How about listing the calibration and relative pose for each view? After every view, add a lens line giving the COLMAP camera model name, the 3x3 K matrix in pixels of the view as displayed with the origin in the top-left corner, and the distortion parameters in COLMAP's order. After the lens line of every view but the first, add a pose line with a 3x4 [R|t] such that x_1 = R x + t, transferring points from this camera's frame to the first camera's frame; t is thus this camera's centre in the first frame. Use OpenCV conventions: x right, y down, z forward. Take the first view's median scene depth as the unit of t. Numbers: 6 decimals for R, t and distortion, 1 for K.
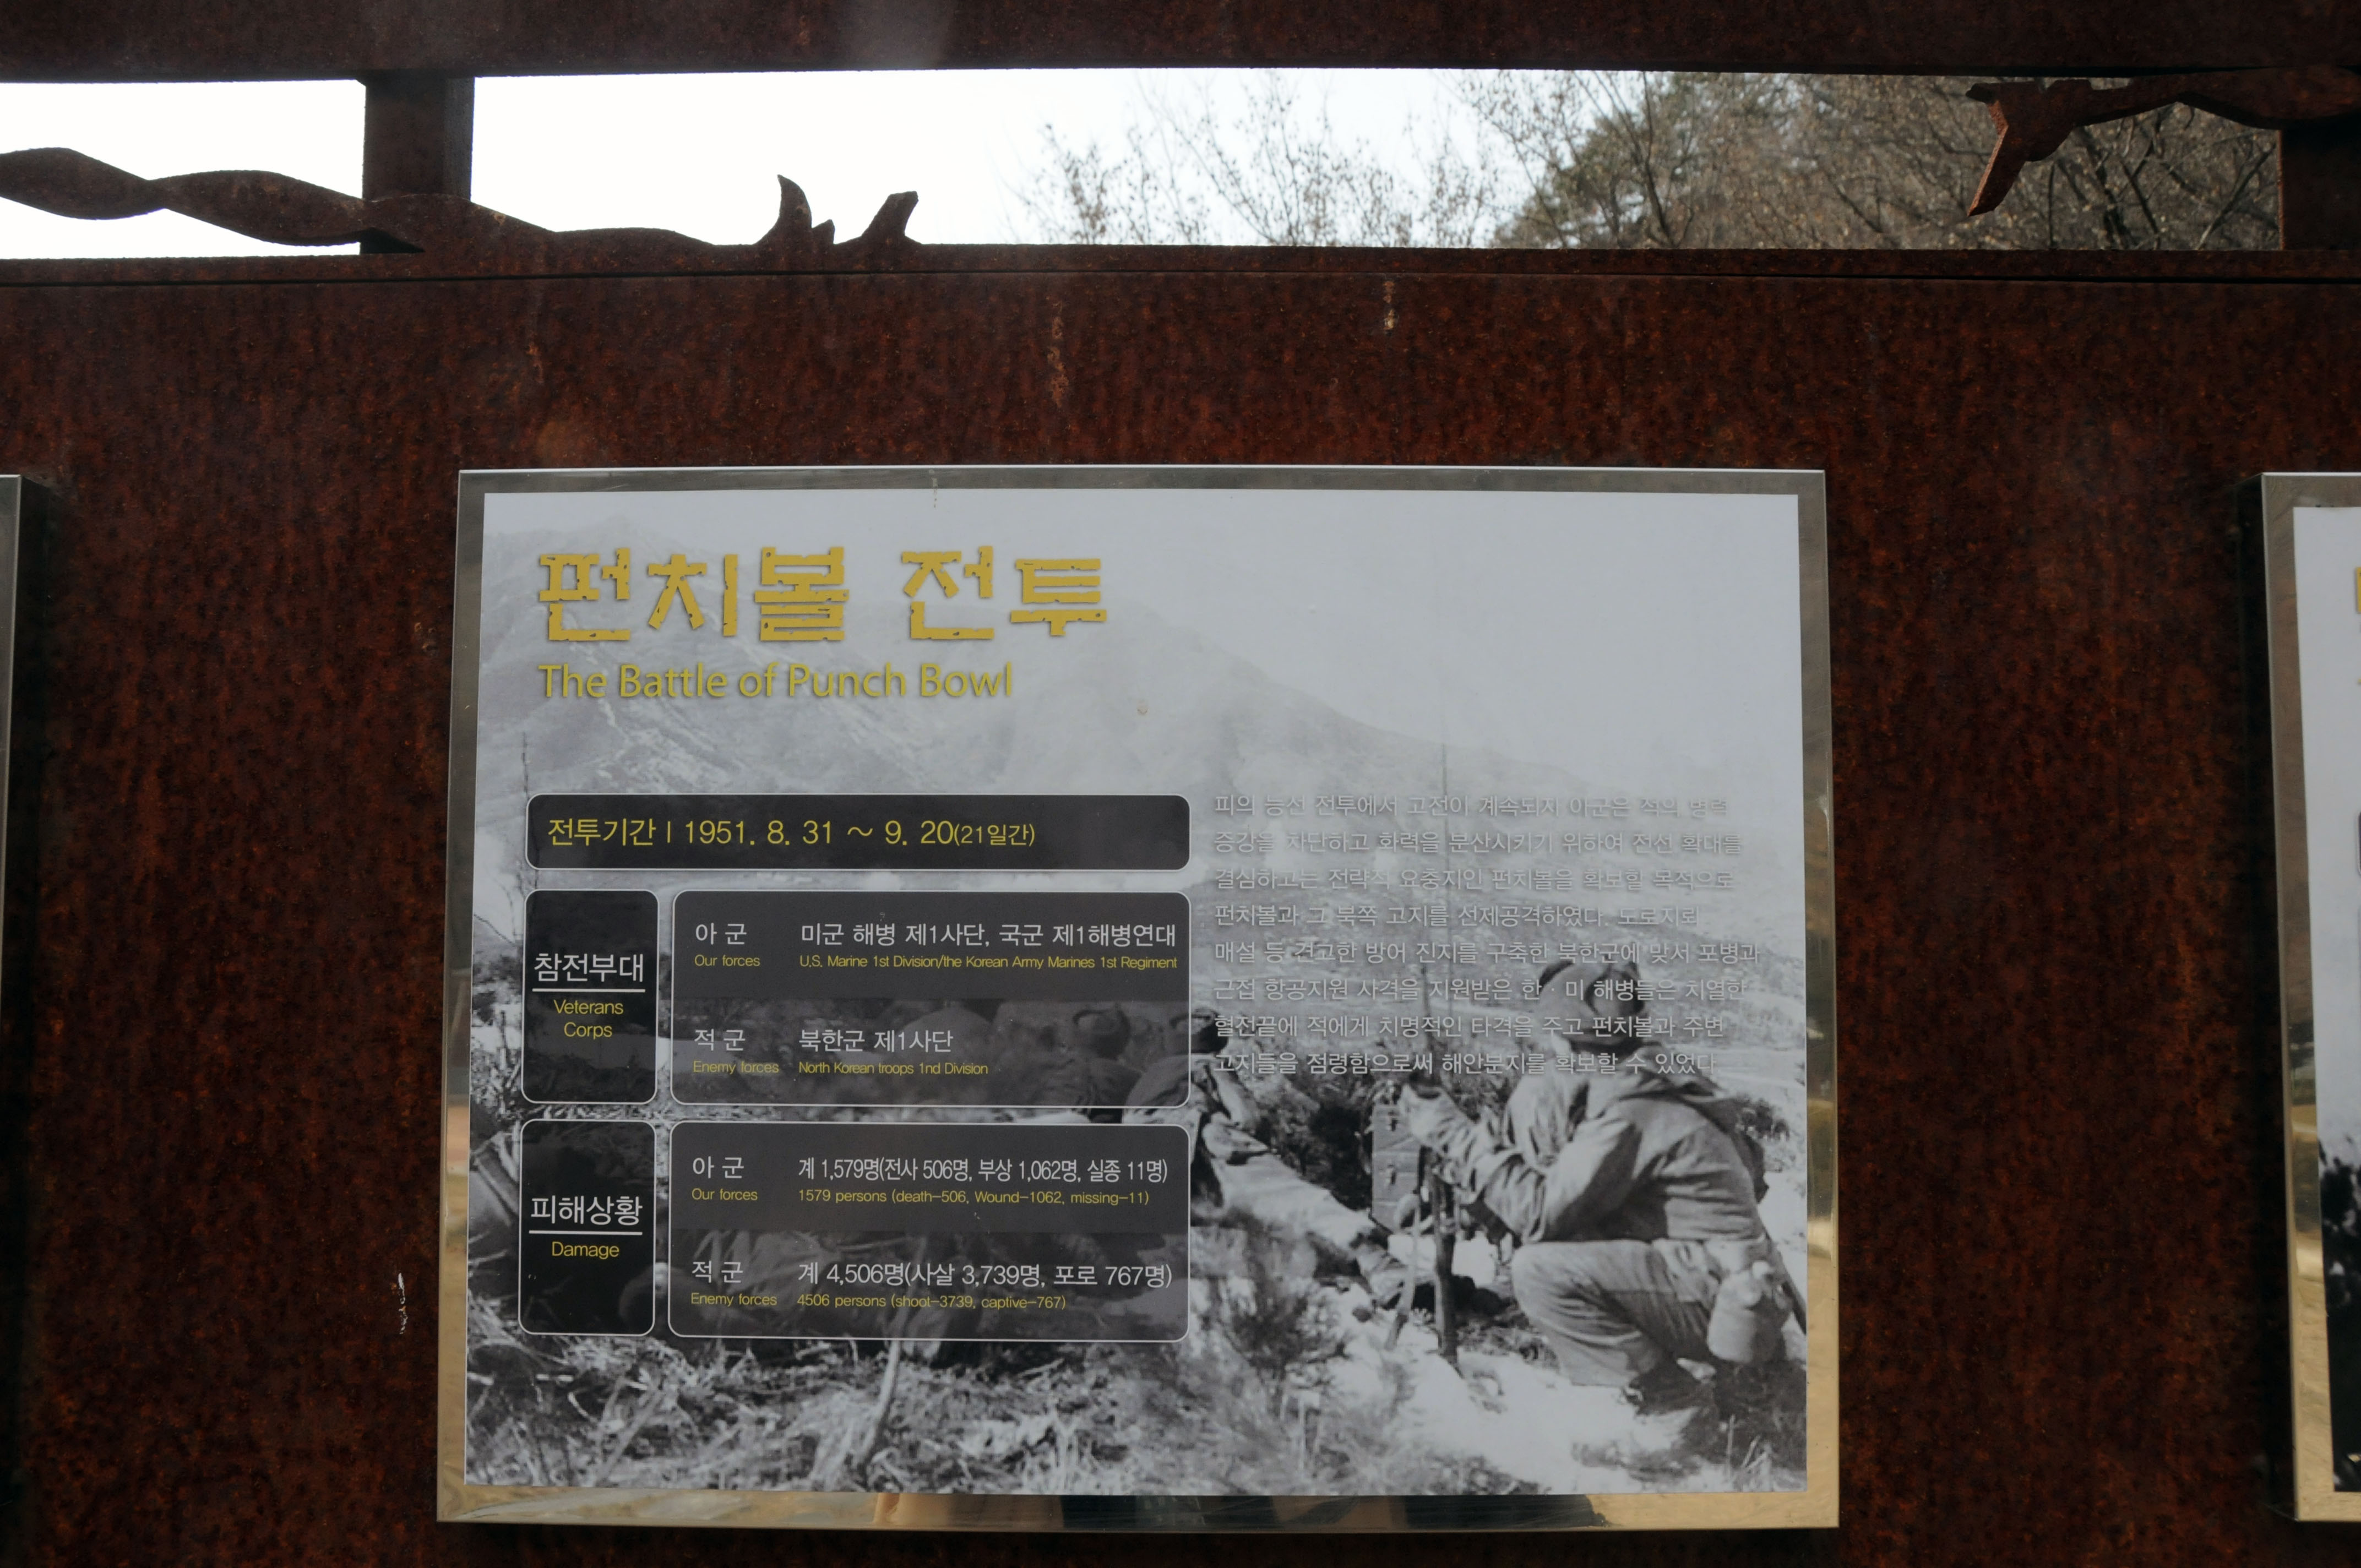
lens RADIAL K [[1856.2, 0, 1205.4], [0, 1856.2, 794.2], [0, 0, 1]] dist [-0.106543, 0.083523]
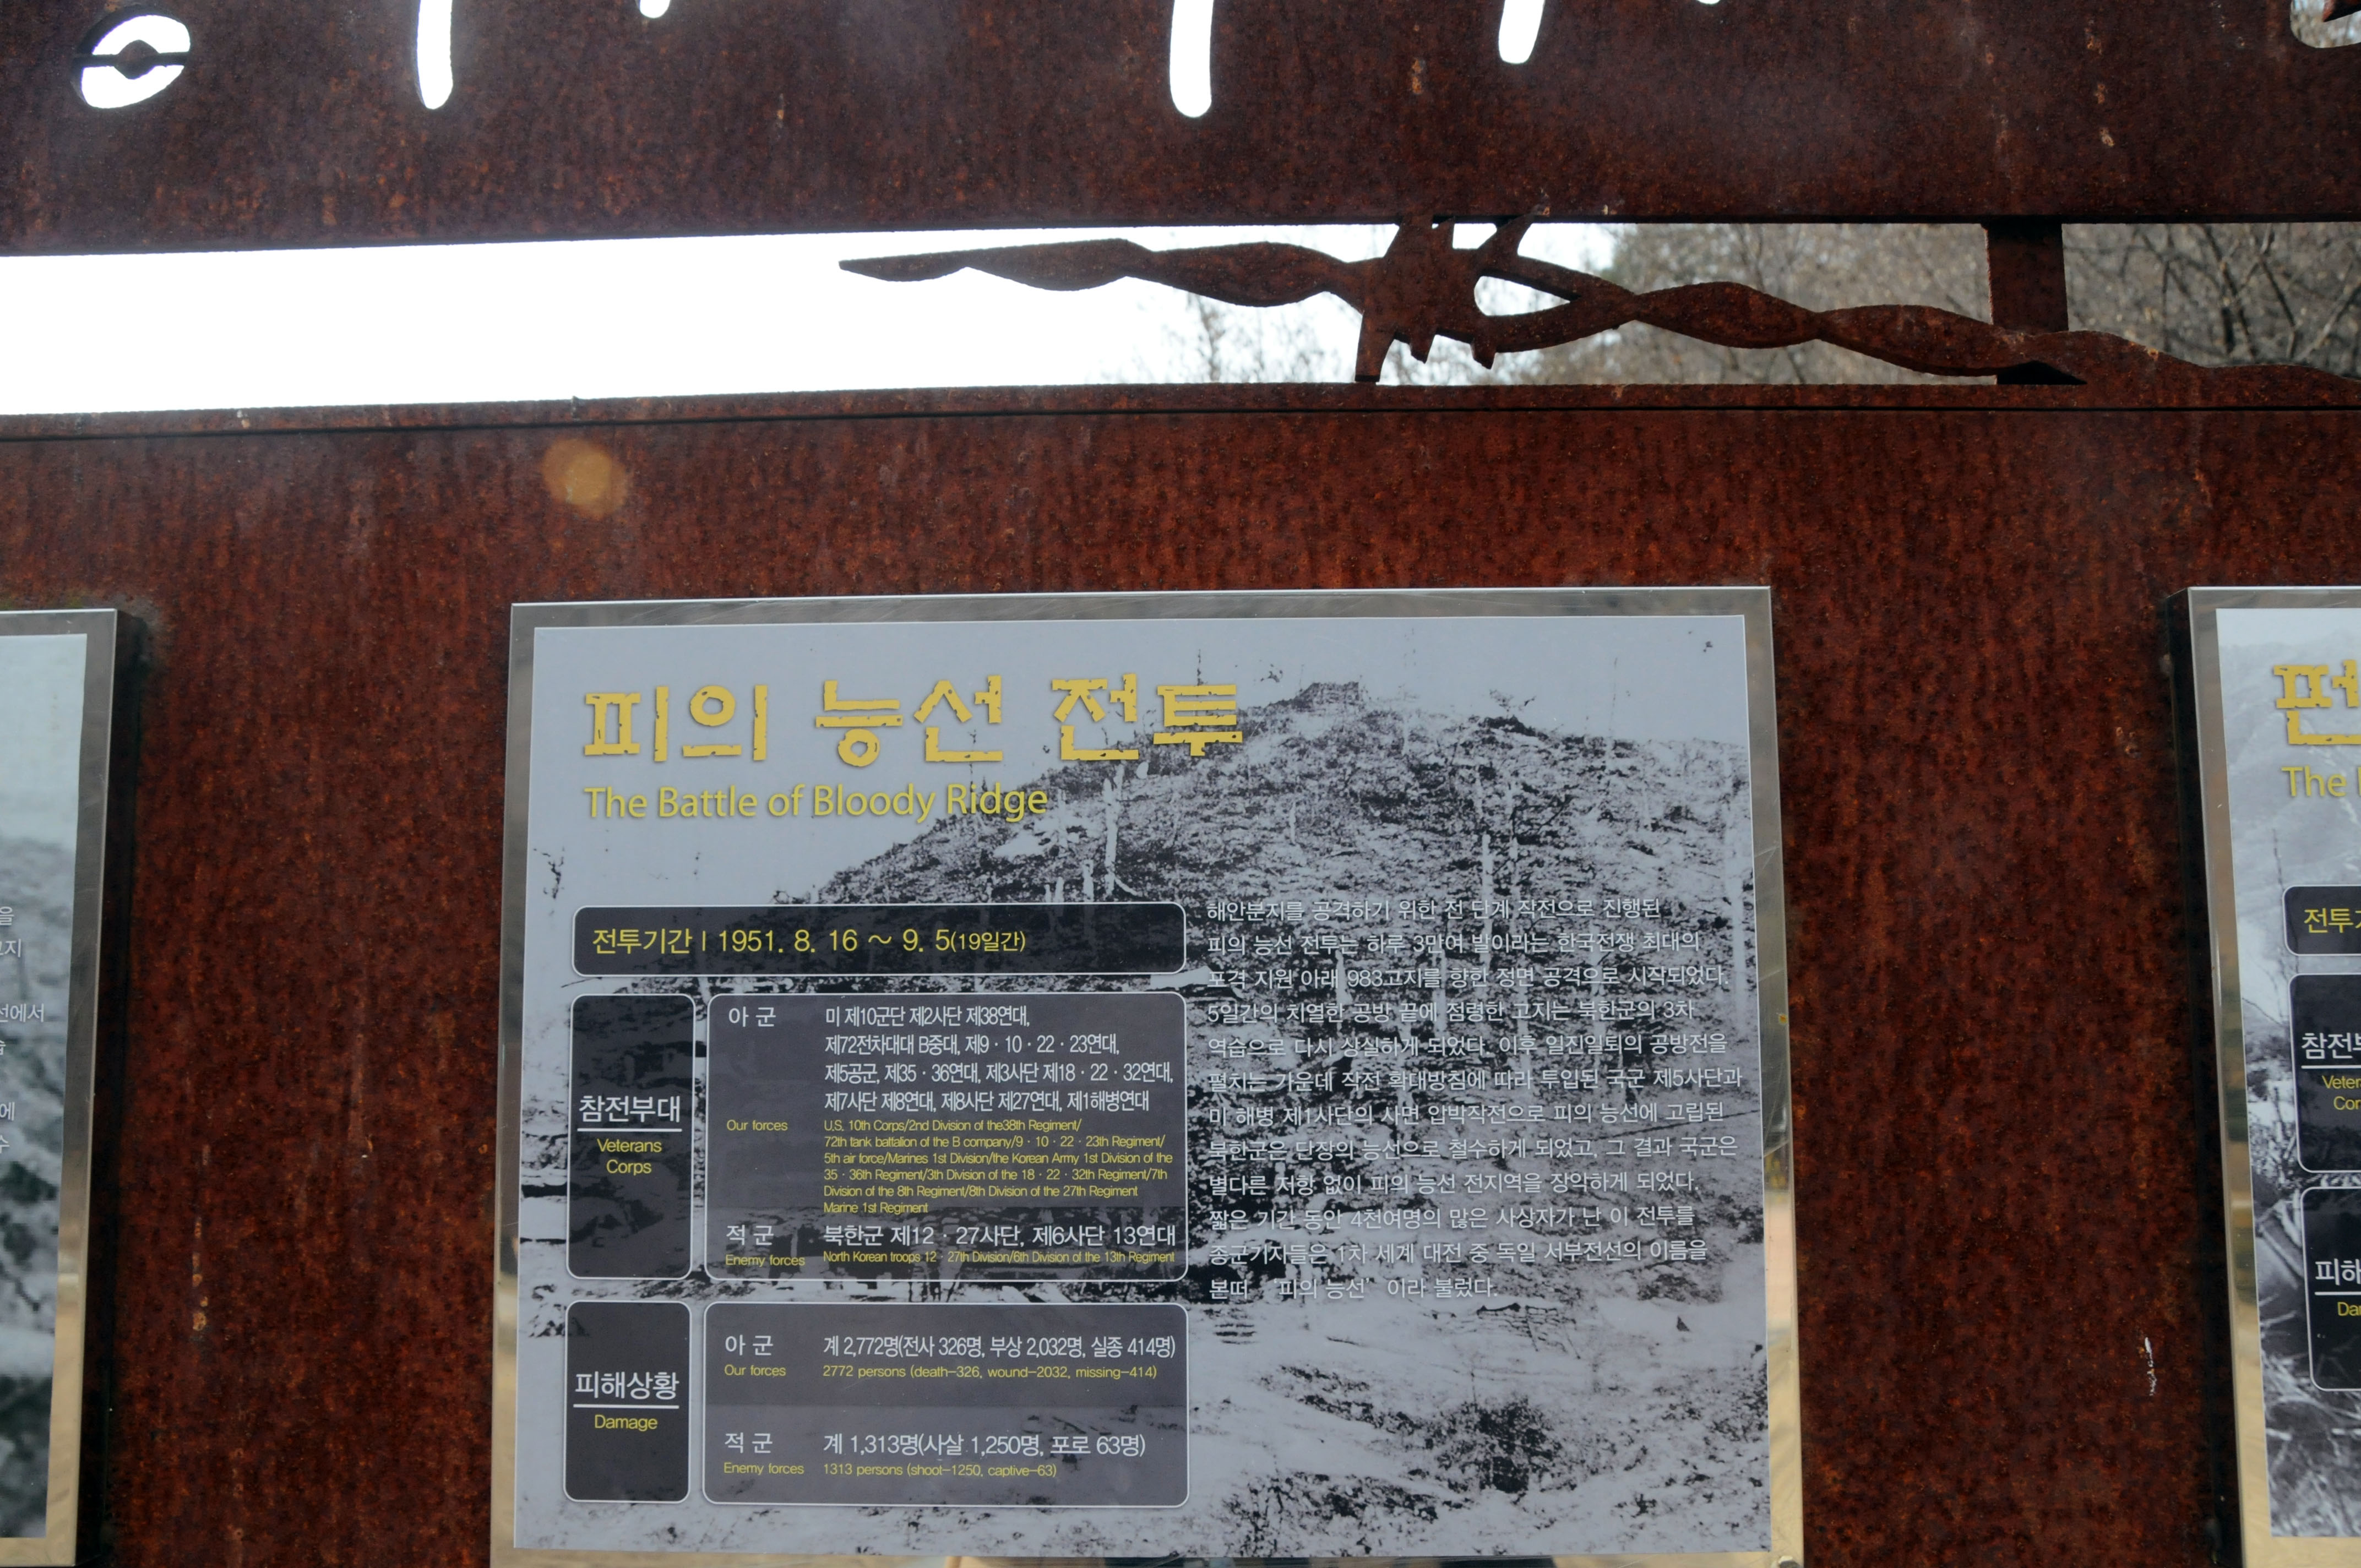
lens RADIAL K [[1856.2, 0, 1154.1], [0, 1856.2, 825.4], [0, 0, 1]] dist [-0.106543, 0.083523]
pose [[0.999925, -0.005436, -0.010955, -1.015157], [0.004988, 0.999170, -0.040433, 0.004104], [0.011166, 0.040375, 0.999122, -0.072599]]
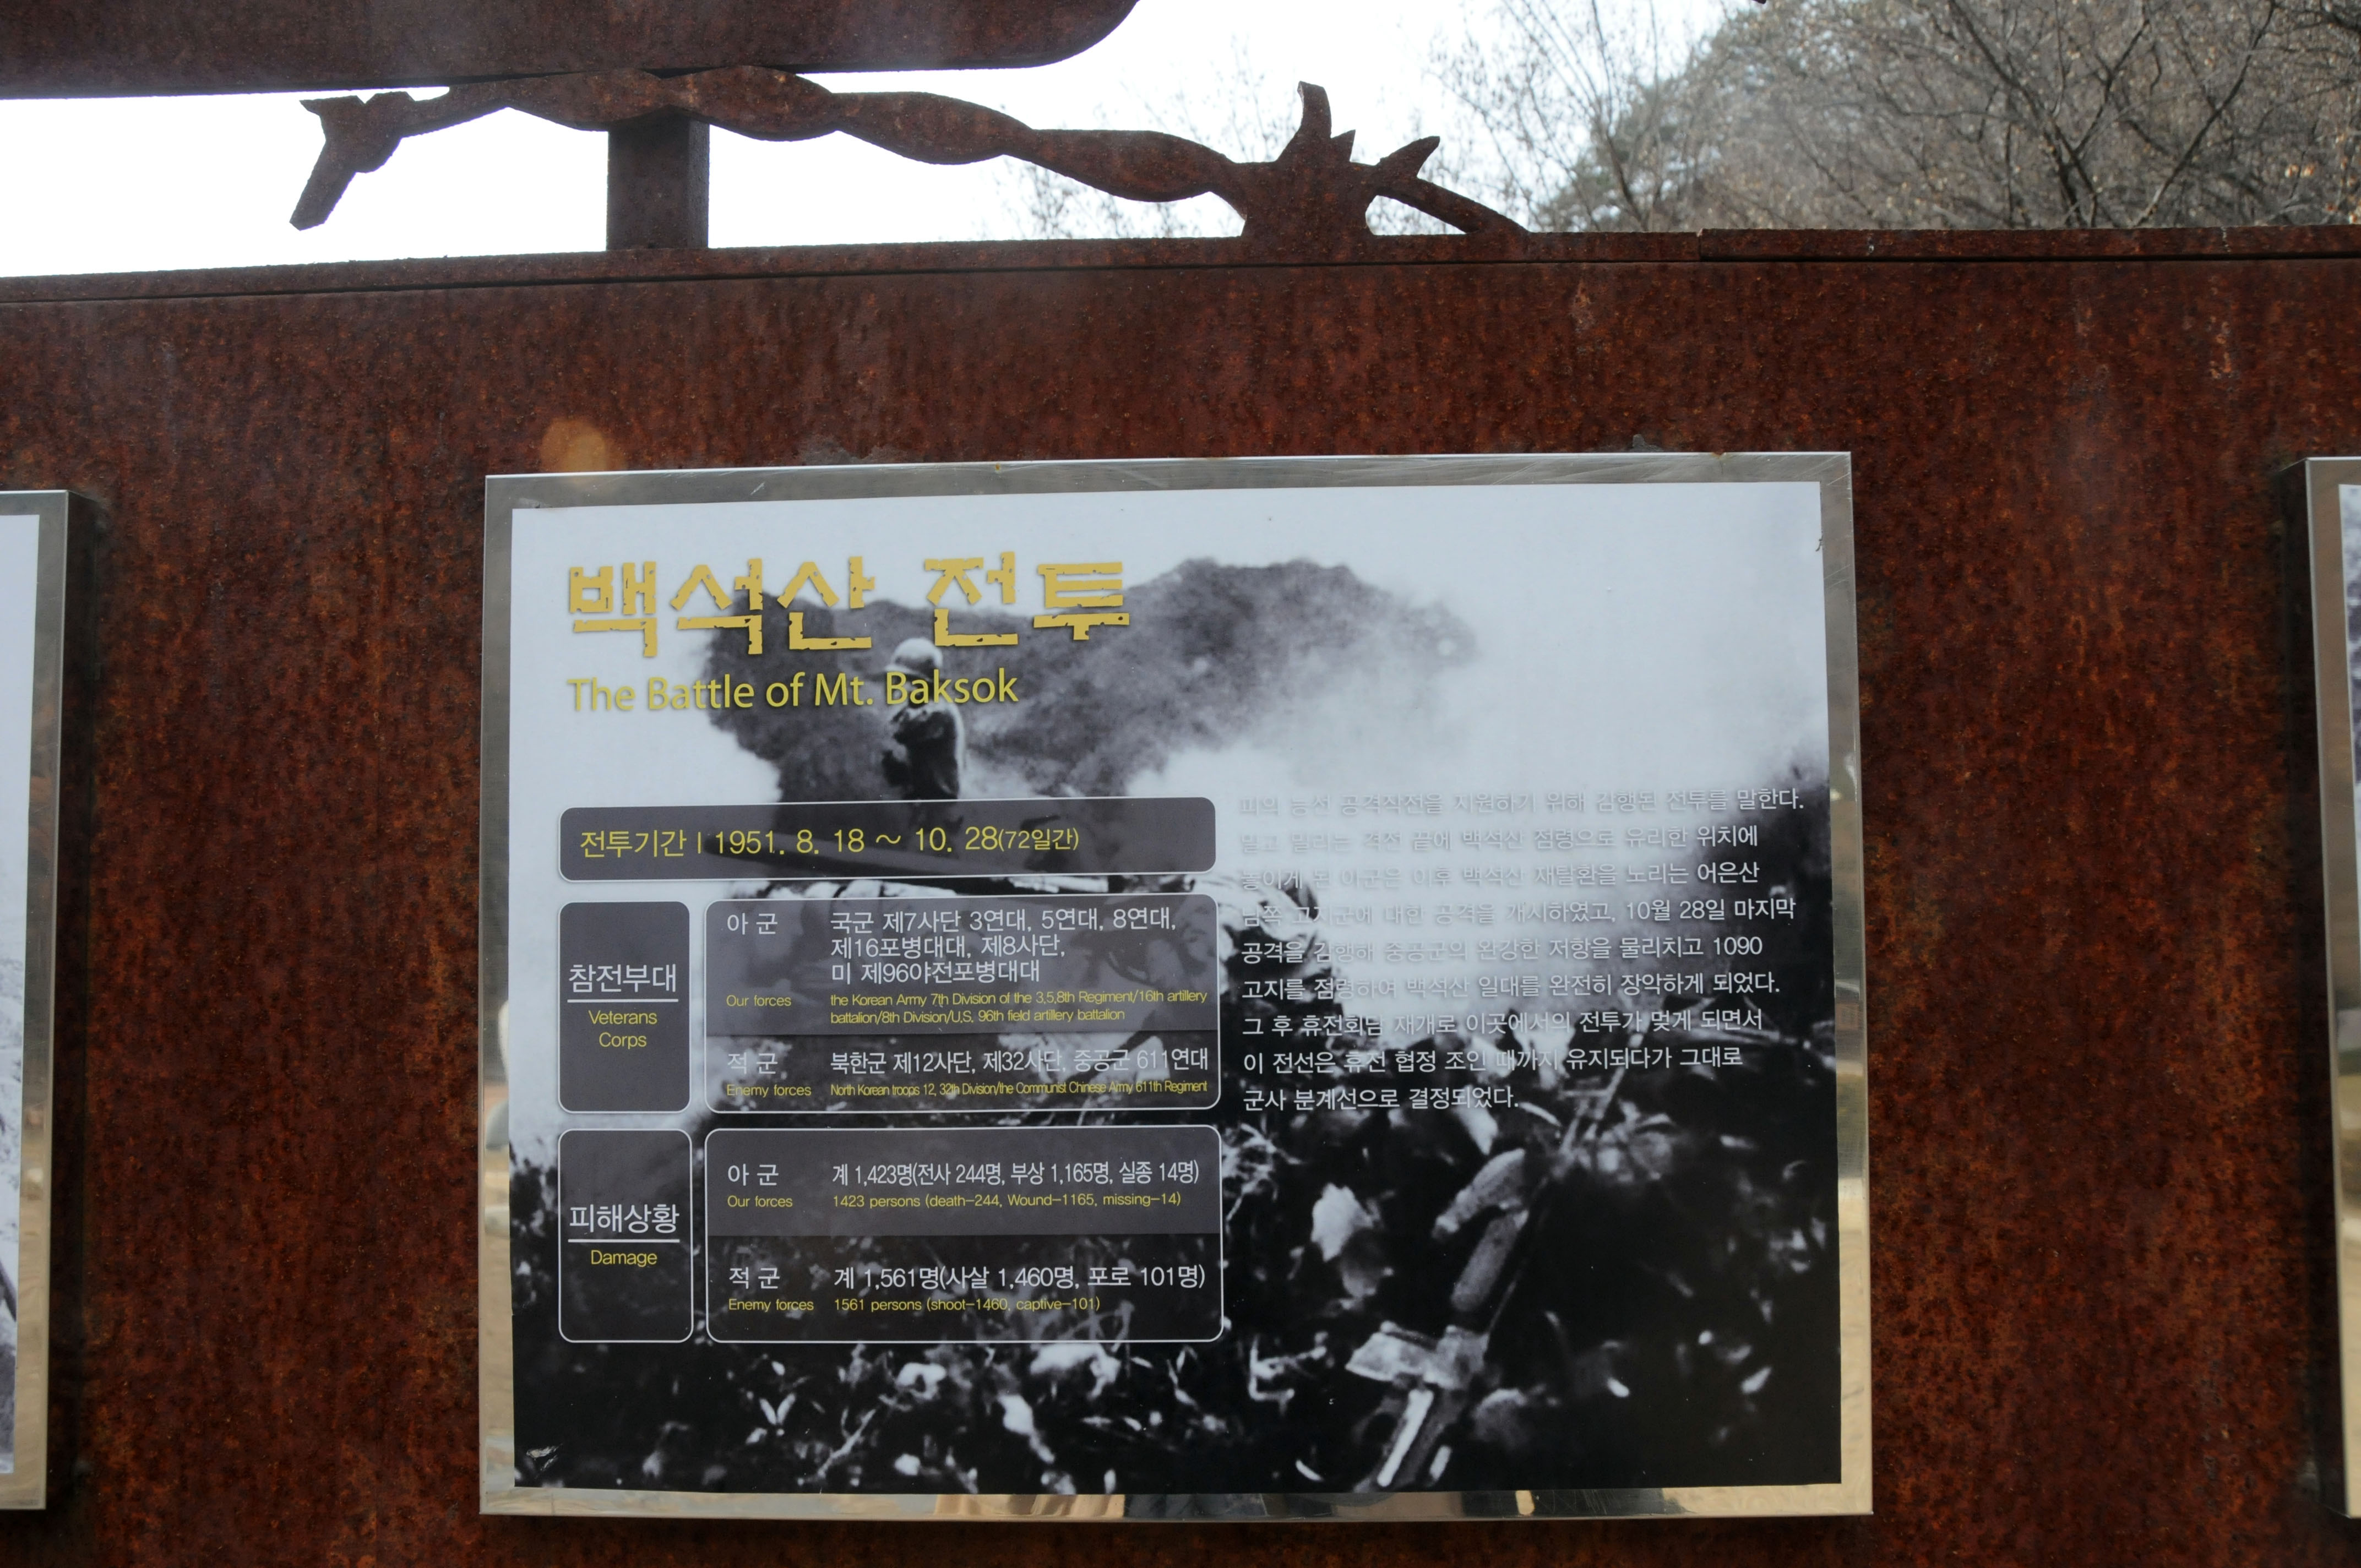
lens RADIAL K [[1856.2, 0, 1215.2], [0, 1856.2, 819.7], [0, 0, 1]] dist [-0.106543, 0.083523]
pose [[0.999585, -0.015355, -0.024367, 0.093065], [0.015659, 0.999801, 0.012345, 0.000681], [0.024172, -0.012721, 0.999627, -0.000467]]
